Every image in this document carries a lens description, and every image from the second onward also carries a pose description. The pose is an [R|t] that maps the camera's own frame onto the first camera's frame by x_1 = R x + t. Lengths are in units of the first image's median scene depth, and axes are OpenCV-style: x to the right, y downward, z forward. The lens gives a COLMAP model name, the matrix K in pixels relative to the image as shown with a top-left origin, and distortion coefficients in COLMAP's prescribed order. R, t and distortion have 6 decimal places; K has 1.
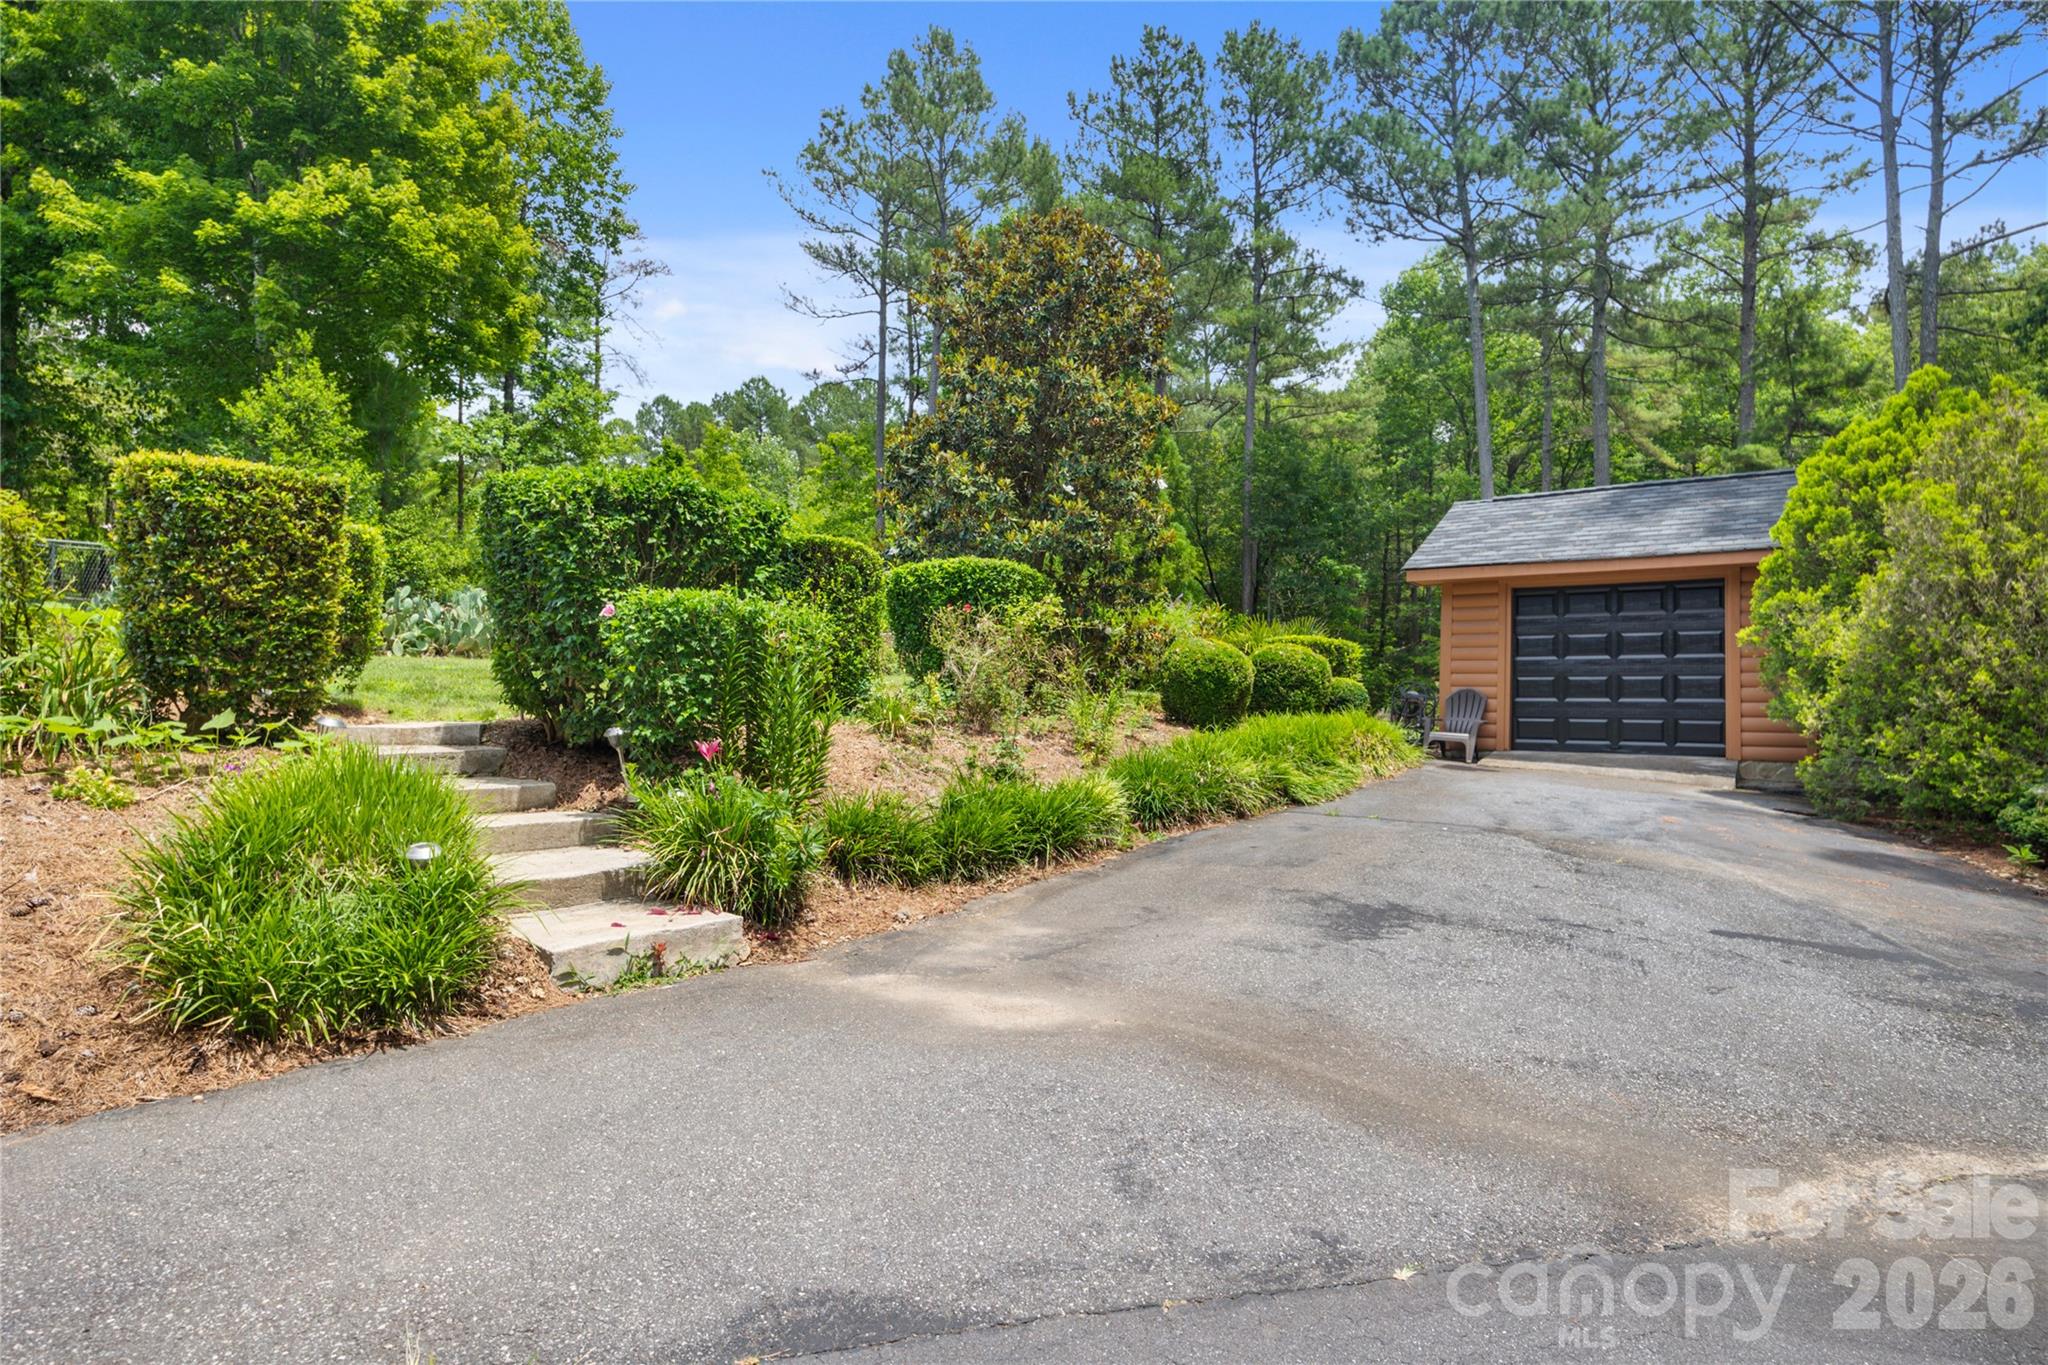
lens RADIAL K [[1099.5, 0, 1028.7], [0, 1099.5, 677.8], [0, 0, 1]] dist [0.004782, 0.004370]
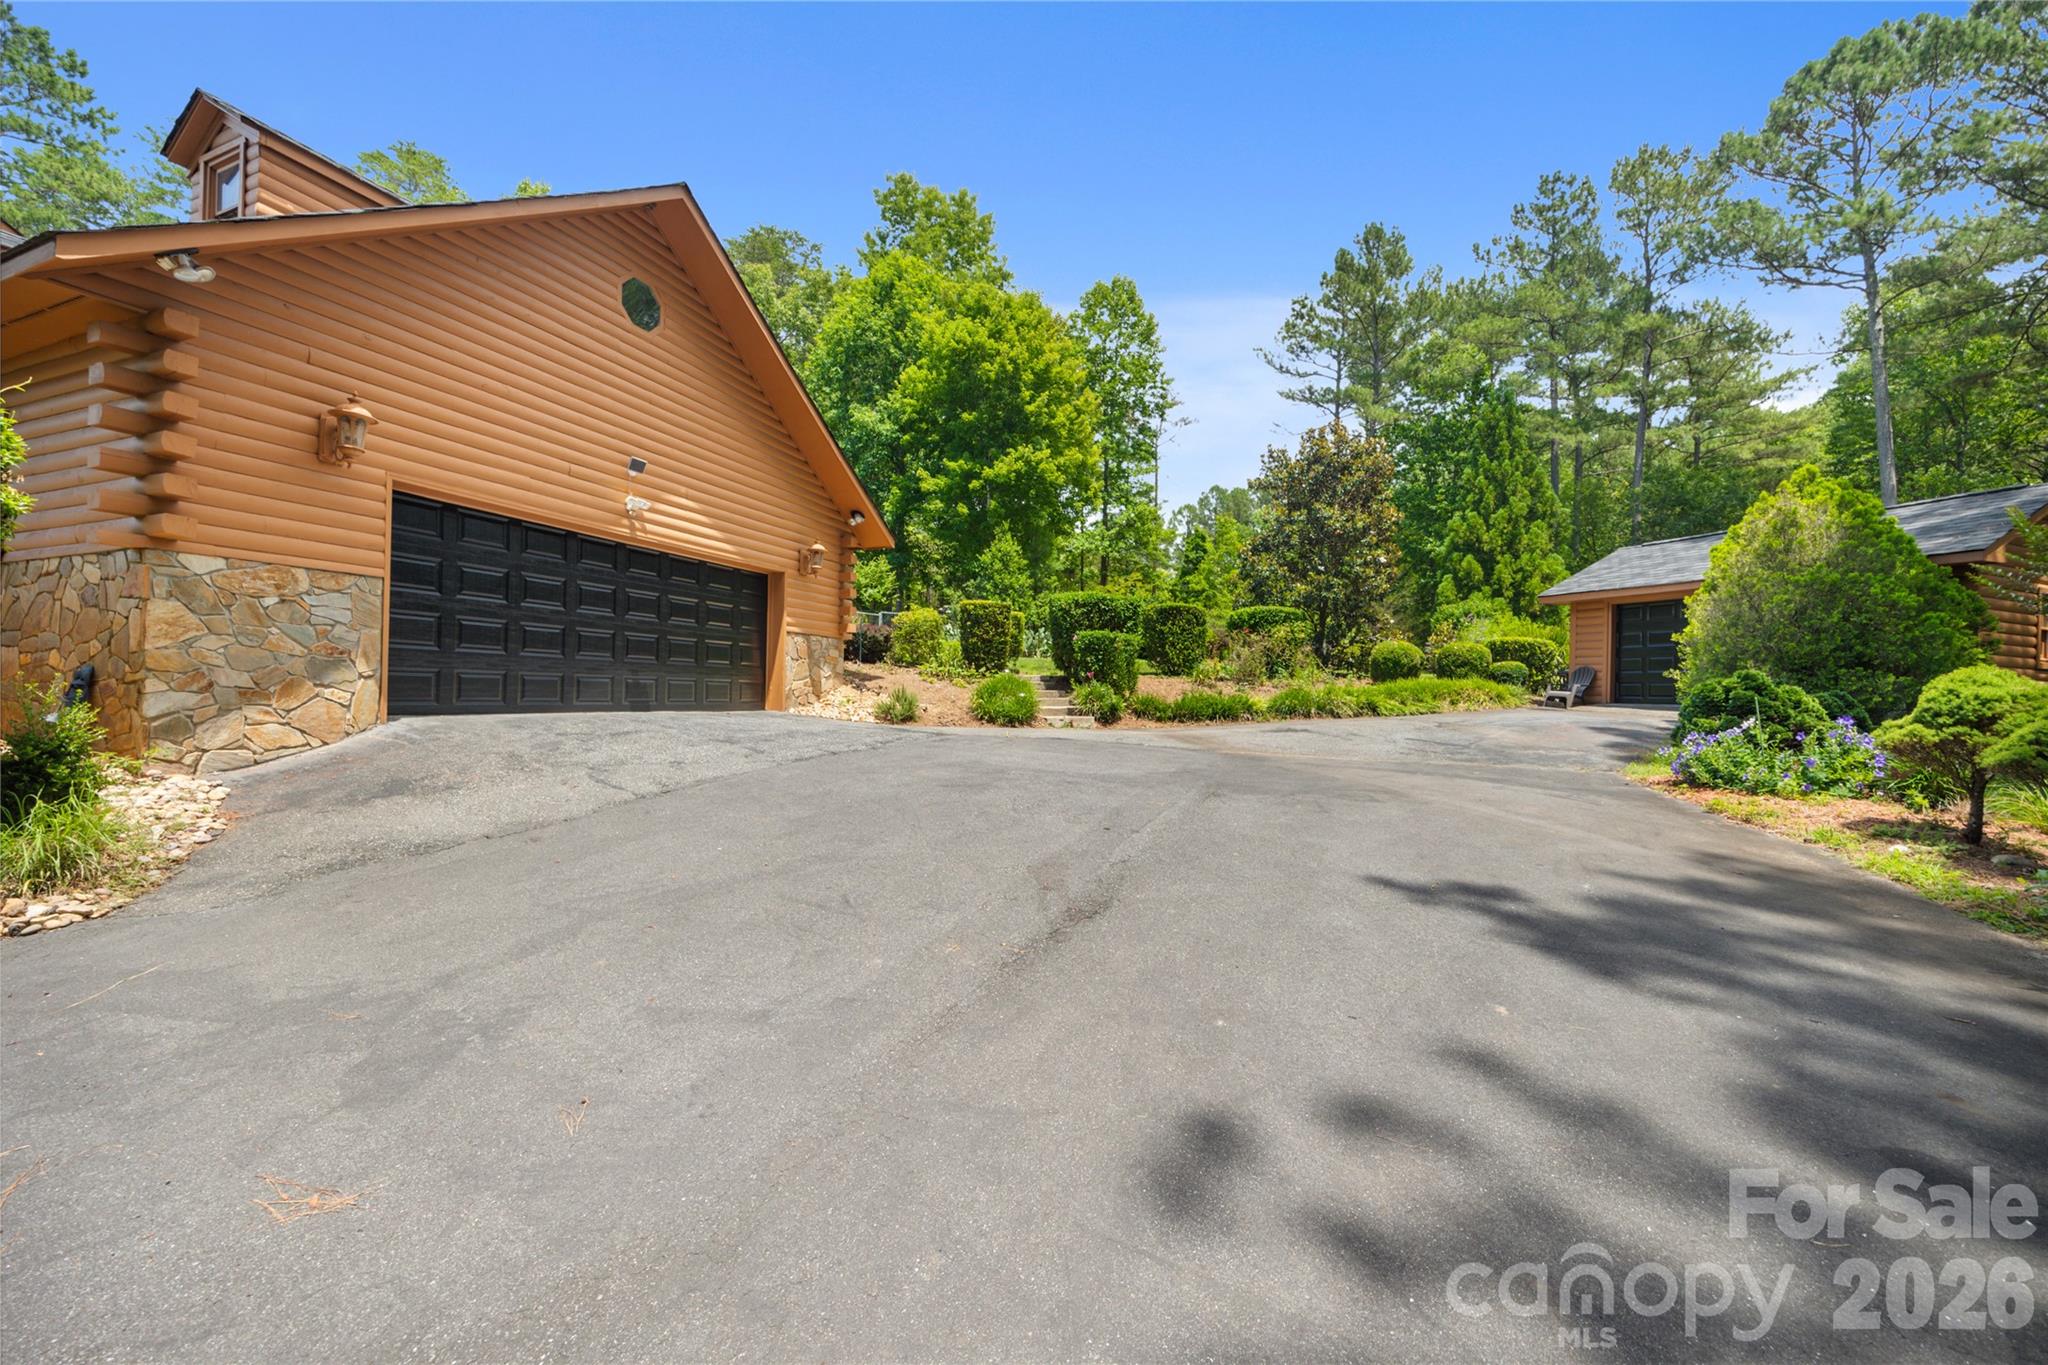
lens RADIAL K [[807.0, 0, 1022.0], [0, 807.0, 685.5], [0, 0, 1]] dist [0.000012, -0.000102]
pose [[0.842566, 0.000544, -0.538592, 0.293188], [0.003118, 0.999978, 0.005889, 0.025372], [0.538584, -0.006641, 0.842546, -0.424023]]
